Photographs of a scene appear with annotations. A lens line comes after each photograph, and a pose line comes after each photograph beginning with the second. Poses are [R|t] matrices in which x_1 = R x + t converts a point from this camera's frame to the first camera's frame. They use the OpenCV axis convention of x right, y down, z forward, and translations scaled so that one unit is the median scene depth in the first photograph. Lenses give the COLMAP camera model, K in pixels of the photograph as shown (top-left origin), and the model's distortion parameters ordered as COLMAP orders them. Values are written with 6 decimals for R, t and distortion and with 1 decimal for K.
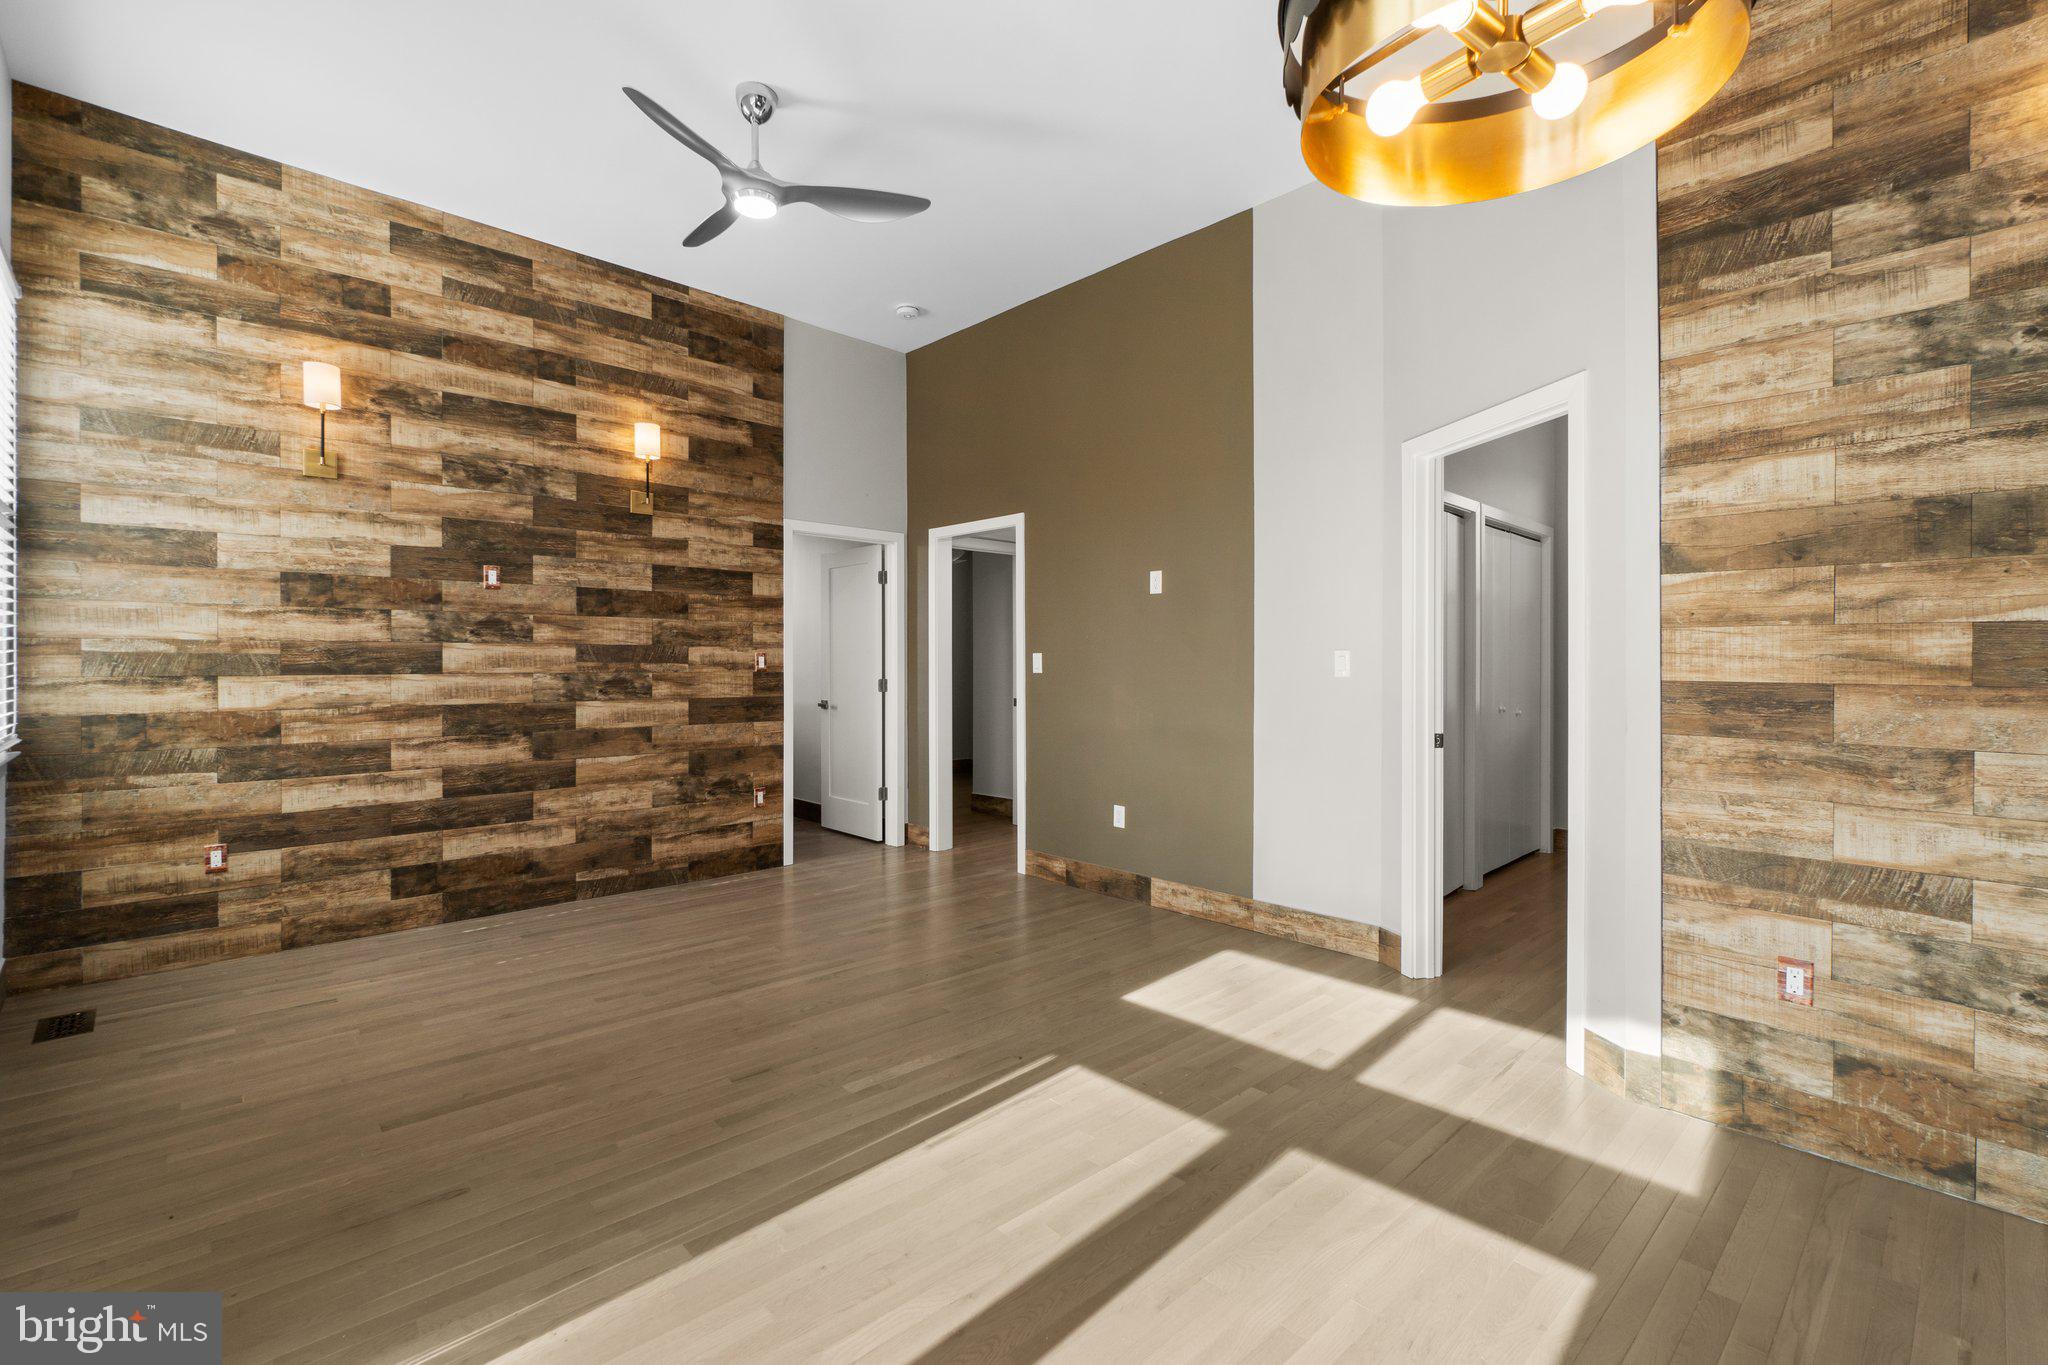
lens RADIAL K [[891.0, 0, 1015.8], [0, 891.0, 664.1], [0, 0, 1]] dist [-0.005245, 0.001178]
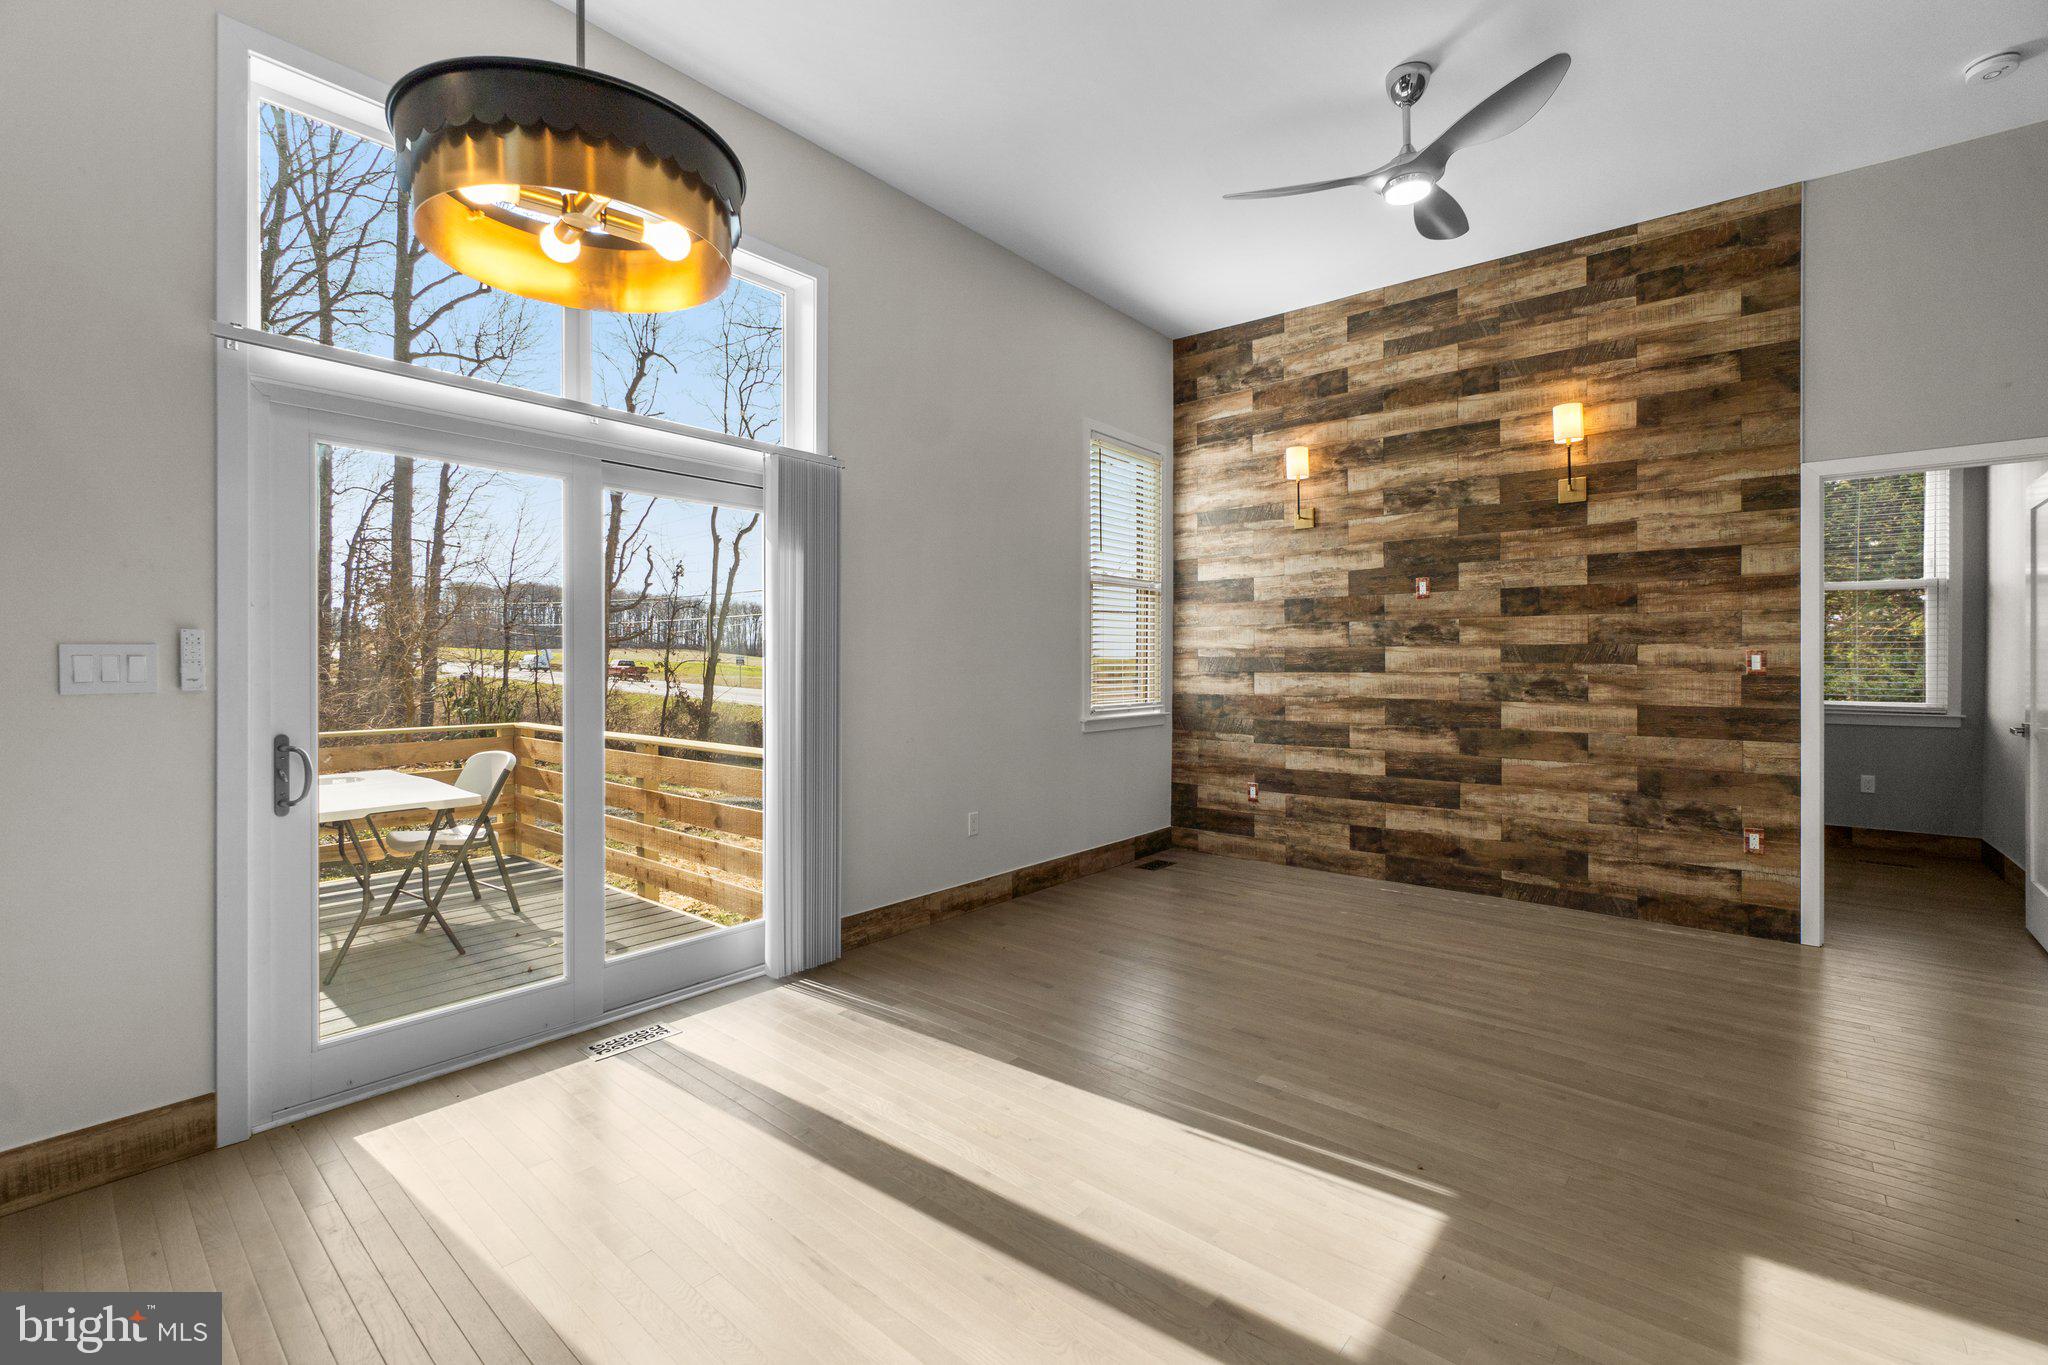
lens RADIAL K [[891.0, 0, 1015.8], [0, 891.0, 664.1], [0, 0, 1]] dist [-0.005245, 0.001178]
pose [[0.116507, 0.003245, -0.993185, 0.480484], [0.001510, 0.999993, 0.003445, -0.005269], [0.993189, -0.001901, 0.116501, 0.355868]]
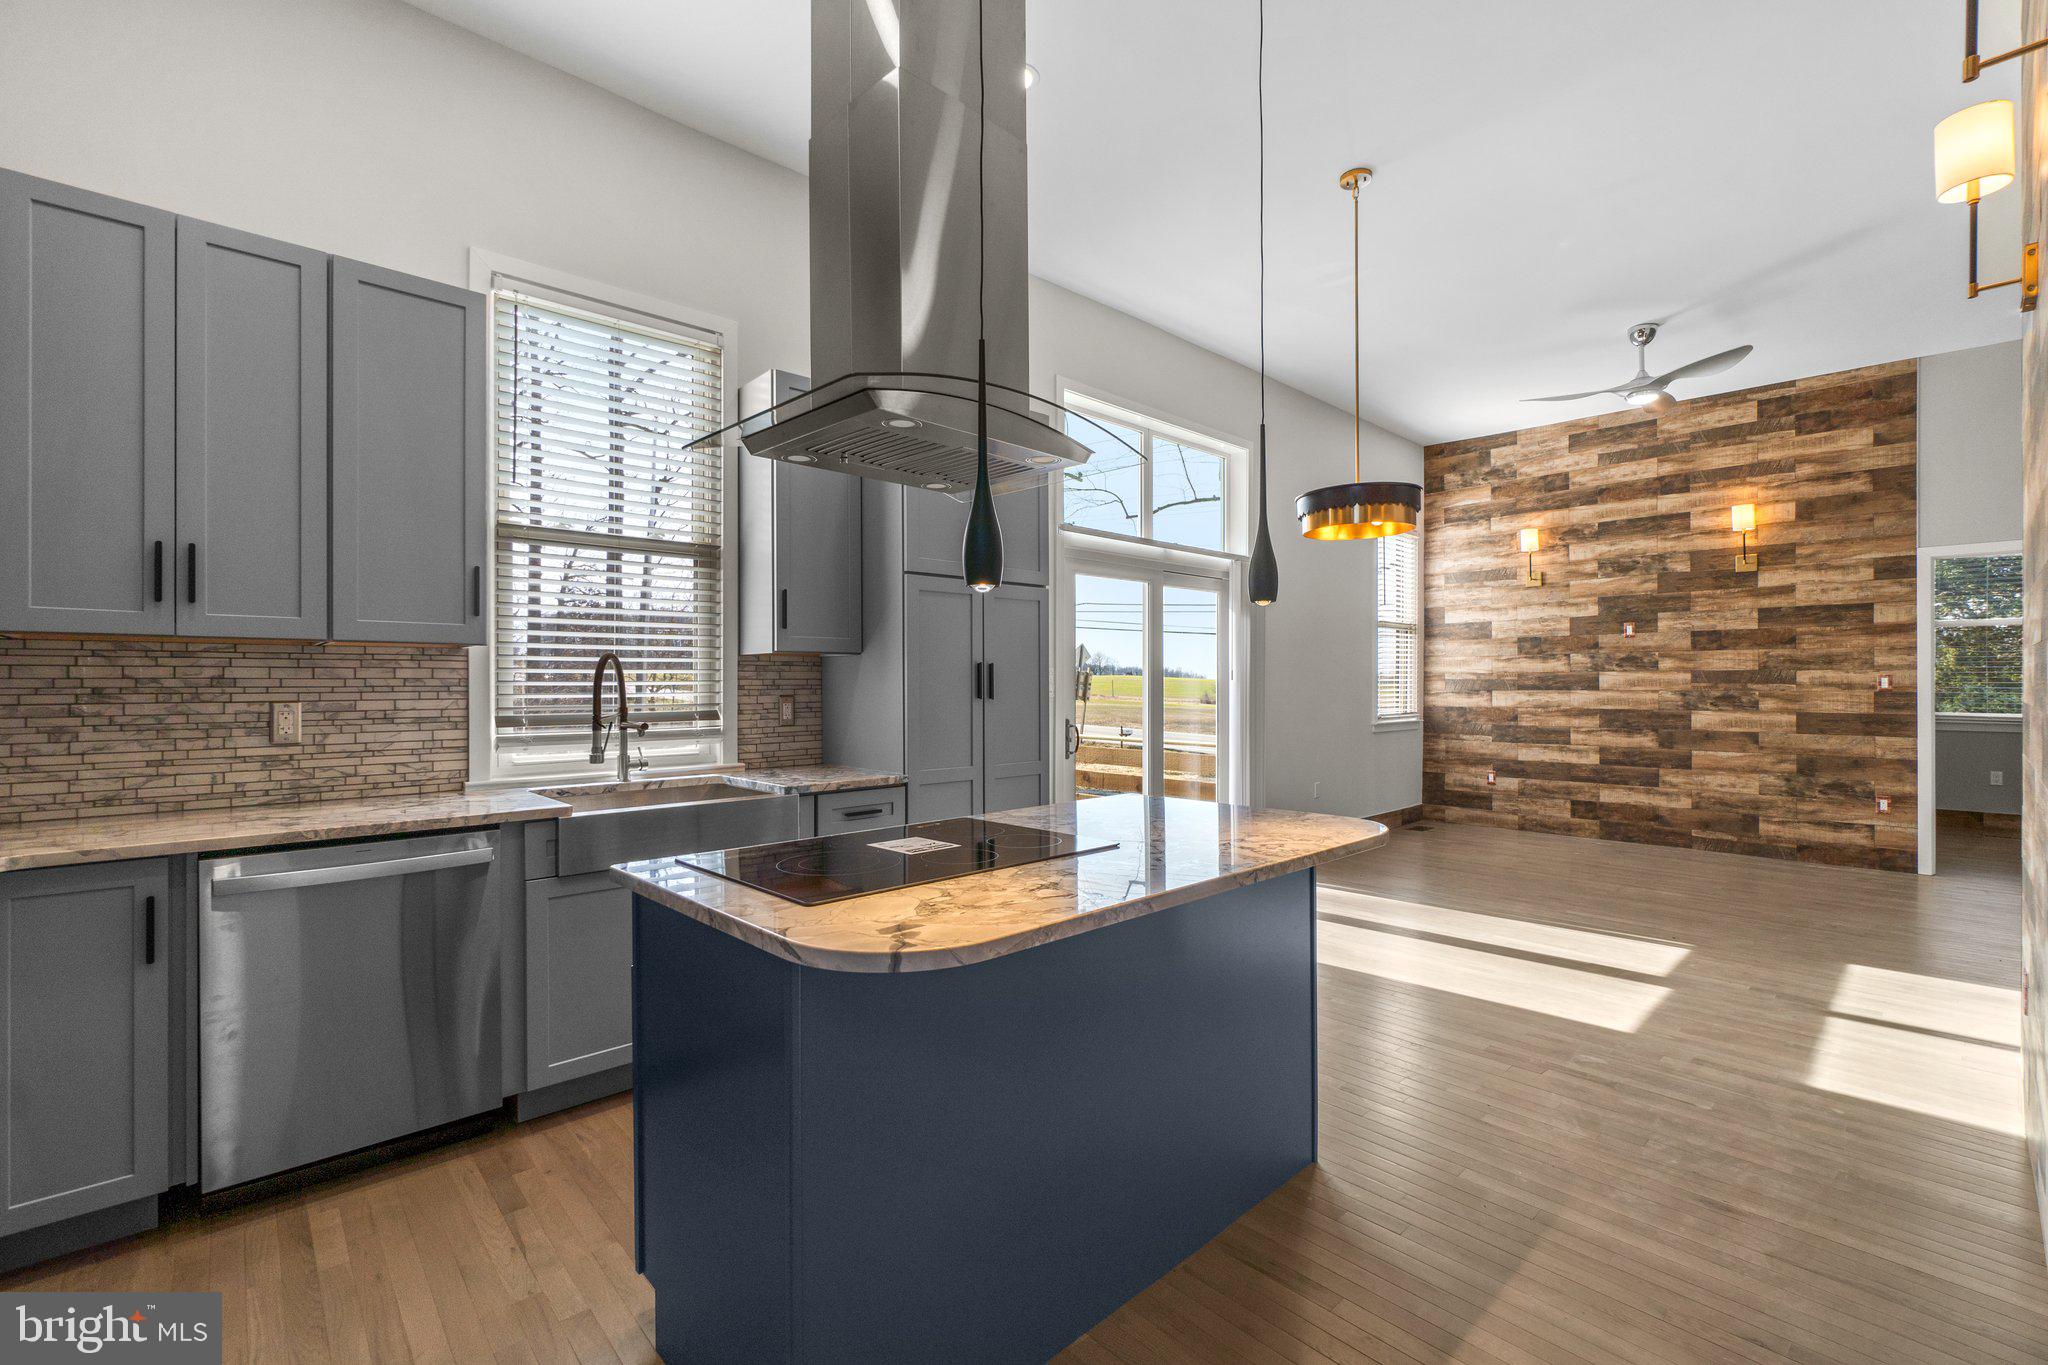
lens RADIAL K [[892.9, 0, 1014.4], [0, 892.9, 683.0], [0, 0, 1]] dist [-0.001218, 0.001035]
pose [[-0.003721, -0.000872, -0.999993, 1.023132], [0.000604, 0.999999, -0.000874, -0.001971], [0.999993, -0.000607, -0.003720, -0.097416]]
